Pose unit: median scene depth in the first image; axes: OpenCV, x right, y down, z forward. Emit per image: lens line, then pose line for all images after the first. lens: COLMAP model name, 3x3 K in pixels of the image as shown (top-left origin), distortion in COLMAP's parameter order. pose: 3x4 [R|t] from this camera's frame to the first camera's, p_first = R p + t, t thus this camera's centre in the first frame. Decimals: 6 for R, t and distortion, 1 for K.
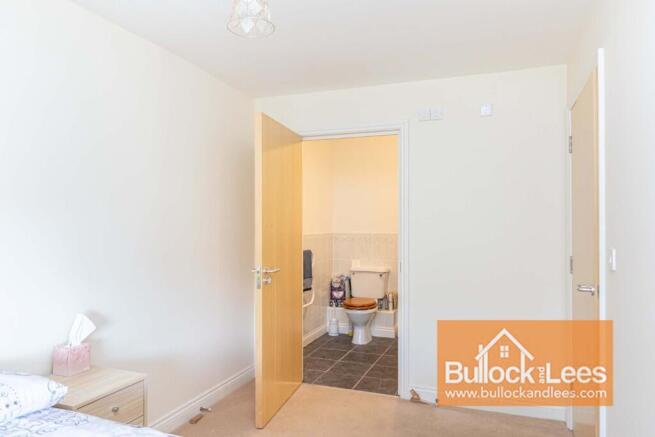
lens RADIAL K [[451.9, 0, 327.8], [0, 451.9, 219.1], [0, 0, 1]] dist [-0.002557, 0.003951]
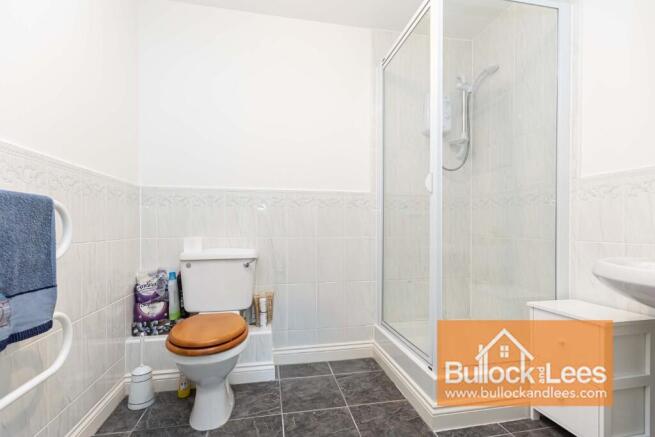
lens RADIAL K [[296.3, 0, 319.5], [0, 296.3, 229.3], [0, 0, 1]] dist [0.017817, 0.000481]
pose [[0.855835, -0.005043, 0.517225, 0.011260], [-0.002070, 0.999911, 0.013174, 0.075028], [-0.517245, -0.012346, 0.855748, 0.632289]]
